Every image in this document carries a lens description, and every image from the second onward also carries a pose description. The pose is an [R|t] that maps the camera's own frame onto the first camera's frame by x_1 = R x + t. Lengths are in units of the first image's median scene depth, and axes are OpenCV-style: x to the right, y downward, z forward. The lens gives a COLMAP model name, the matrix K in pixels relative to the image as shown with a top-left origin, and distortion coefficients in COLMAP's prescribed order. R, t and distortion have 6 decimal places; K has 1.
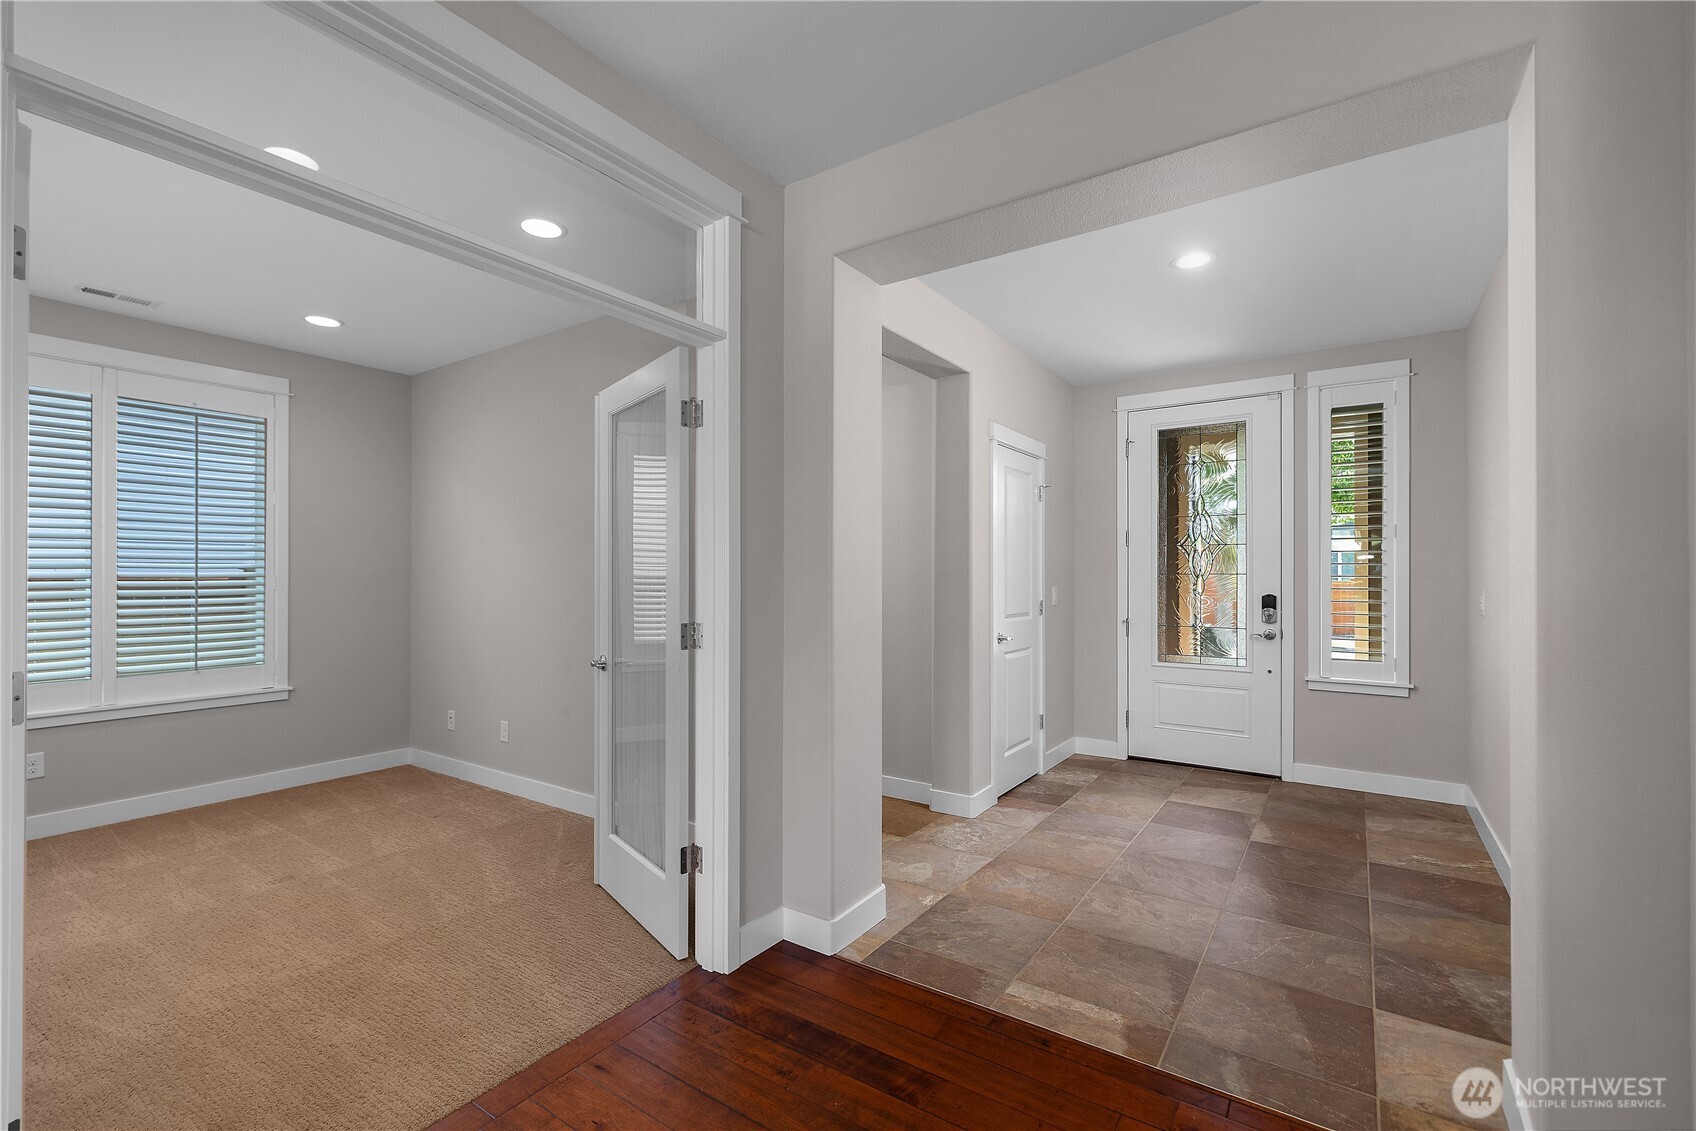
lens RADIAL K [[740.4, 0, 848.1], [0, 740.4, 569.8], [0, 0, 1]] dist [0.007775, 0.000122]
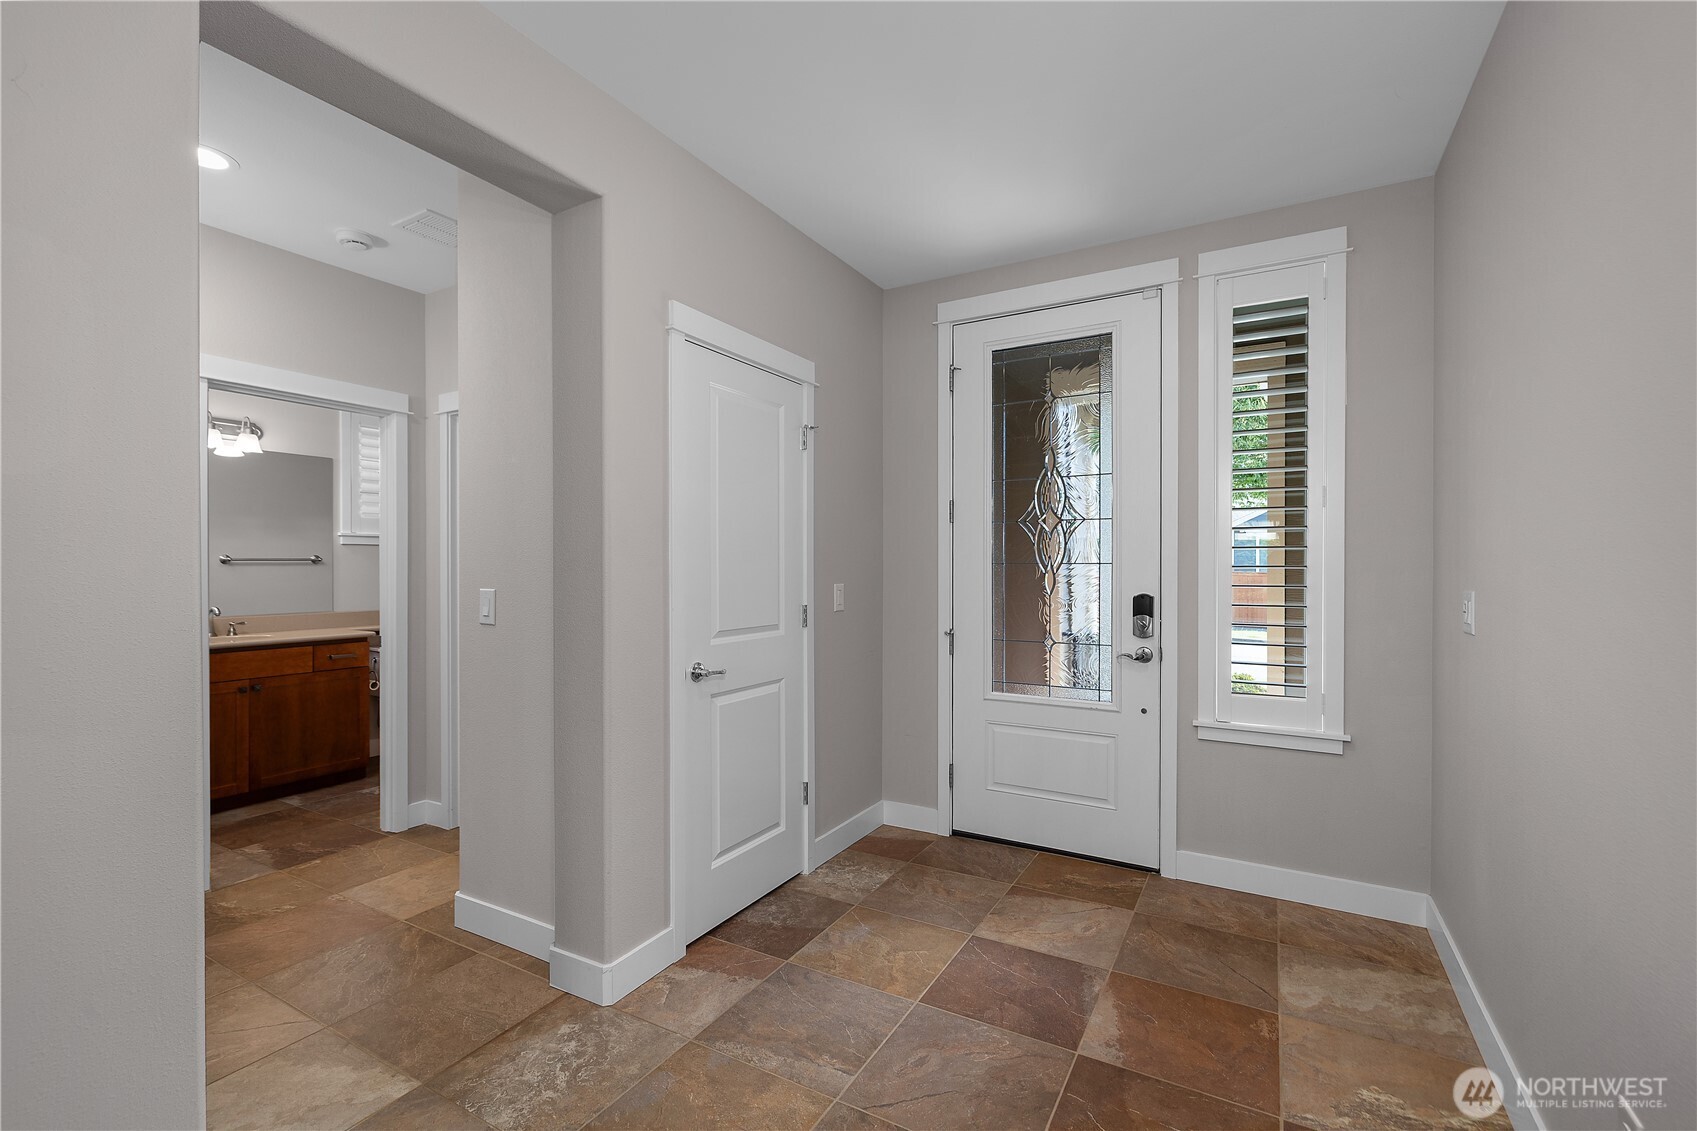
lens RADIAL K [[740.8, 0, 860.5], [0, 740.8, 566.5], [0, 0, 1]] dist [0.007775, 0.000122]
pose [[0.995880, -0.001403, 0.090665, 0.248935], [0.000737, 0.999973, 0.007374, 0.003508], [-0.090673, -0.007277, 0.995854, 0.354330]]
